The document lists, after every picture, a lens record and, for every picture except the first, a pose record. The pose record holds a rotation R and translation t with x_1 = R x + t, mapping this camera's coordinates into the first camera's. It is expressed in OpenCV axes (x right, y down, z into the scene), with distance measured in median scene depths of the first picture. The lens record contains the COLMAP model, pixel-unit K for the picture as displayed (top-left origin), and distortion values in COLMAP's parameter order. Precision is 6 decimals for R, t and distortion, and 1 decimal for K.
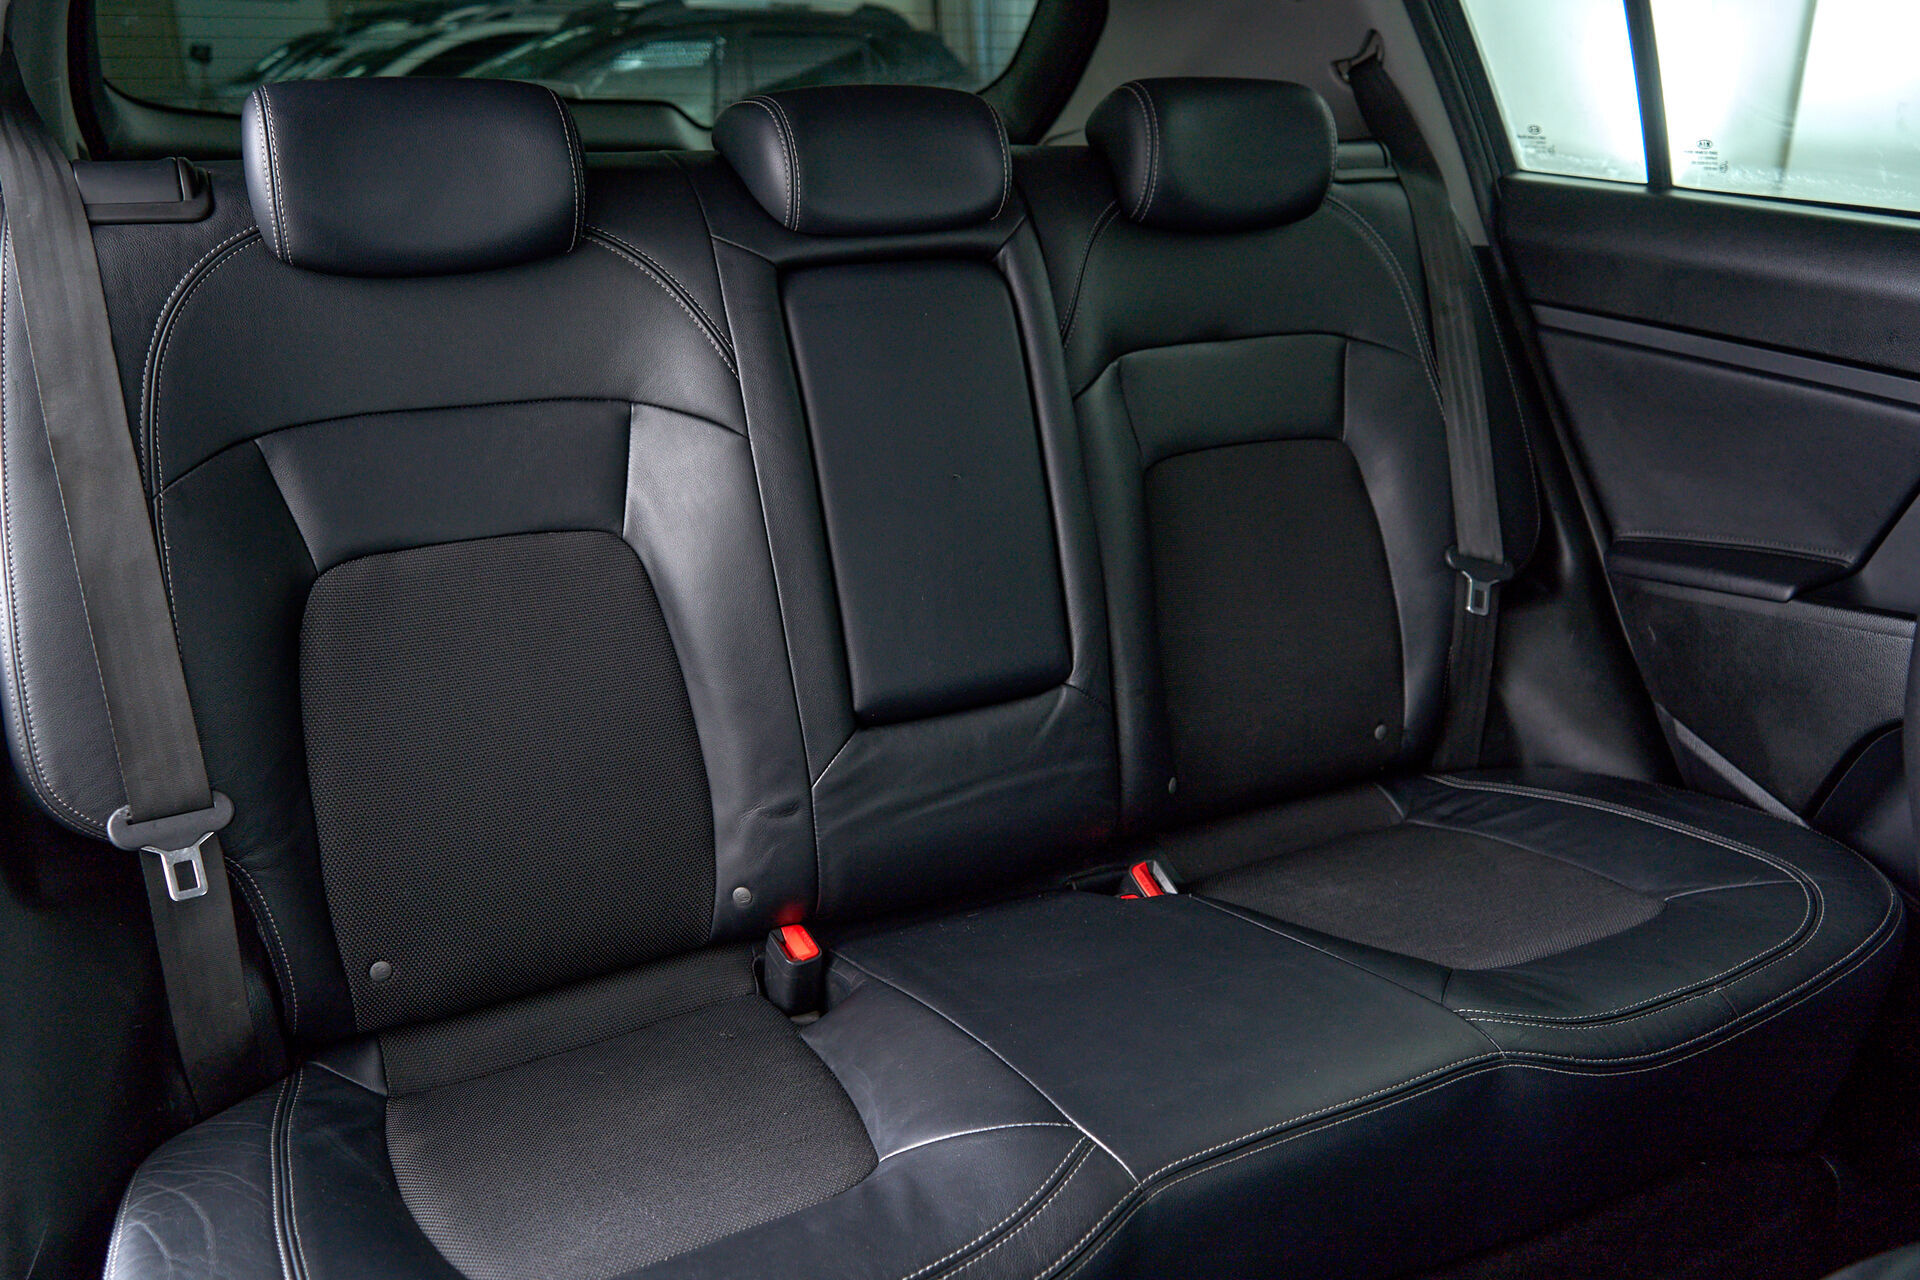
lens RADIAL K [[1551.4, 0, 960.0], [0, 1551.4, 640.0], [0, 0, 1]] dist [0.009753, 0.002224]
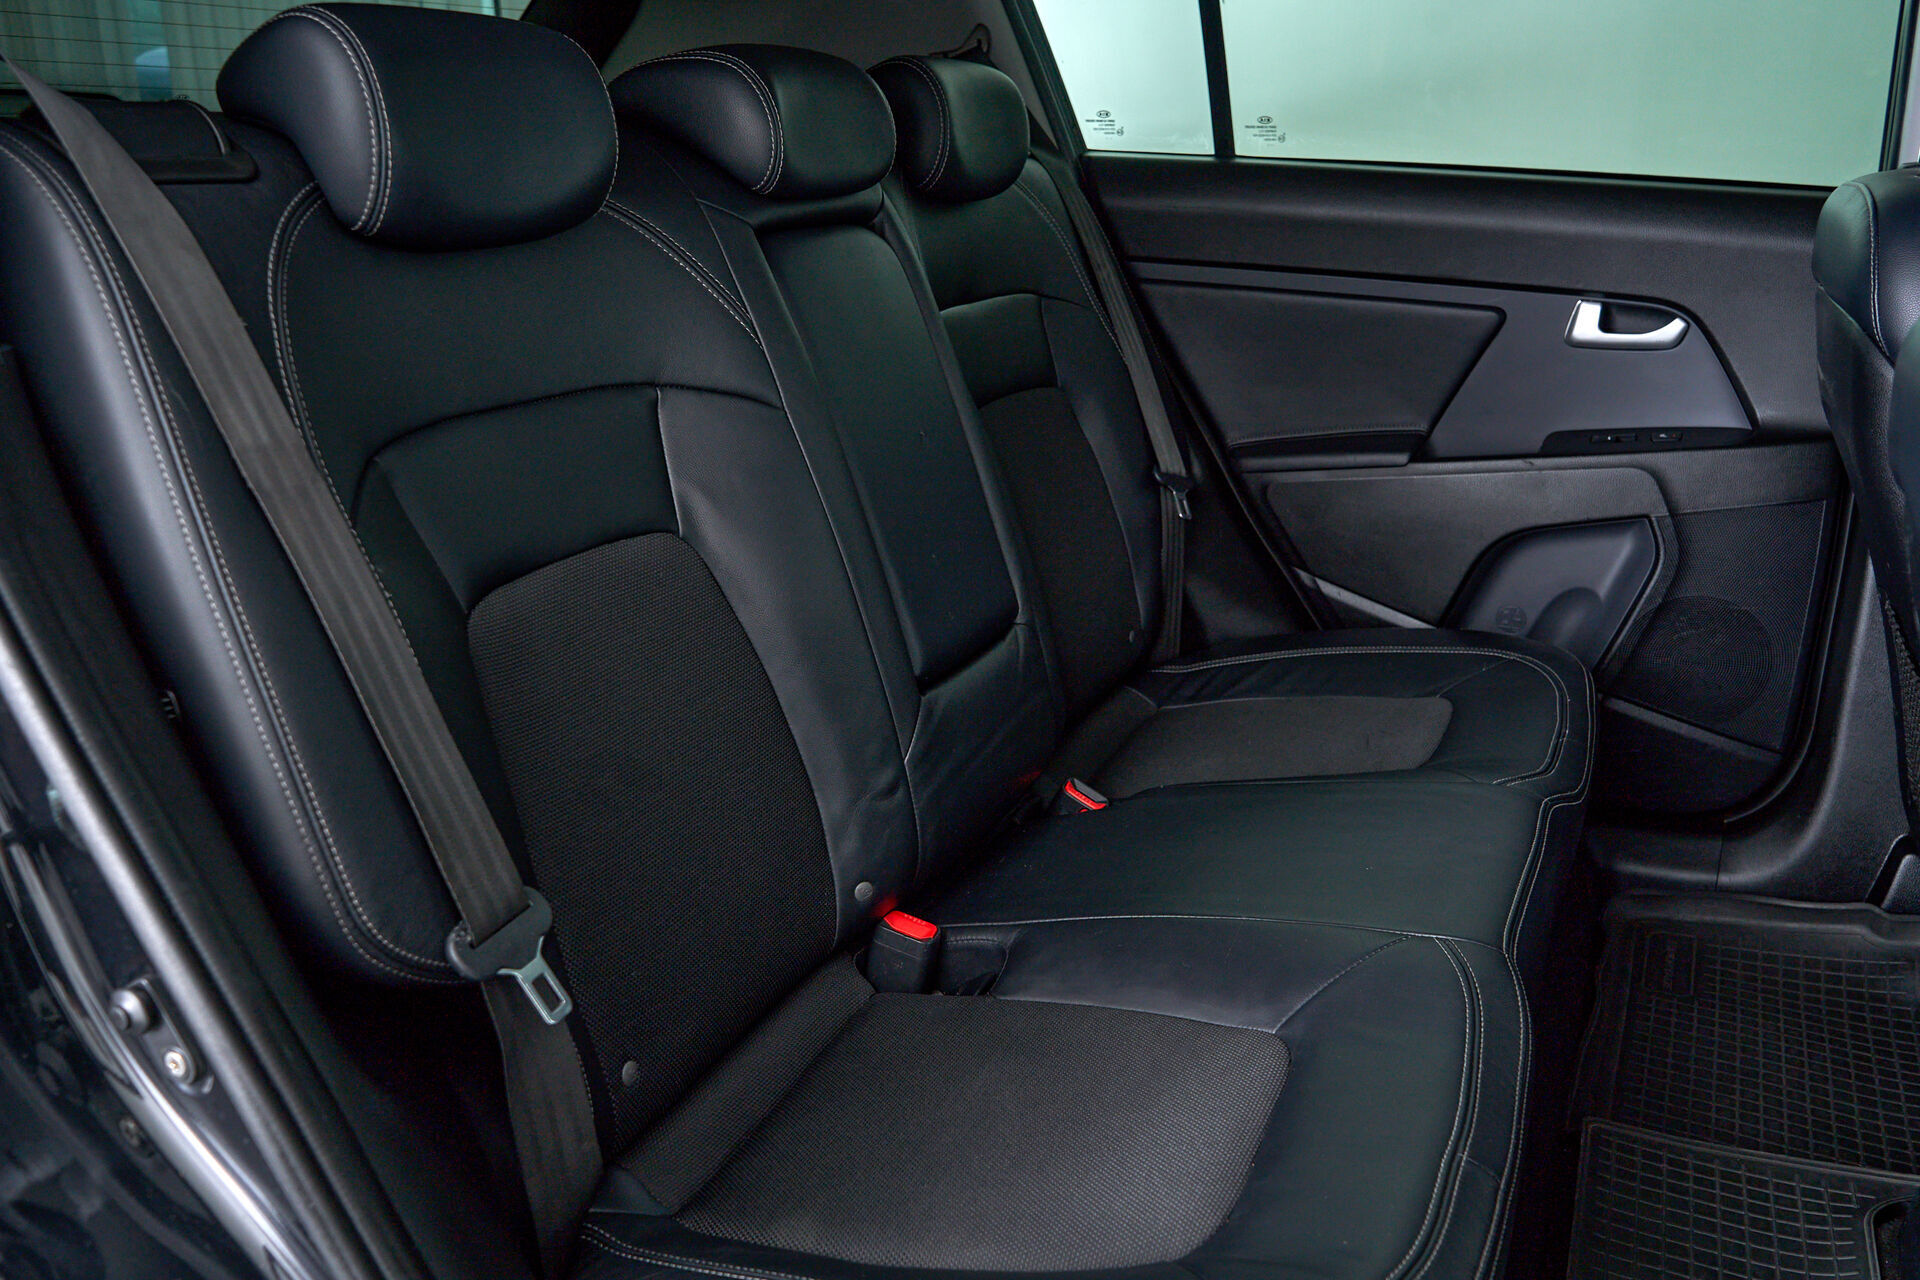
lens RADIAL K [[1563.4, 0, 960.0], [0, 1563.4, 640.0], [0, 0, 1]] dist [0.033748, -0.000481]
pose [[0.791295, -0.189392, 0.581363, -0.554061], [0.209108, 0.977310, 0.033763, -0.004057], [-0.574566, 0.094851, 0.812944, 0.159946]]
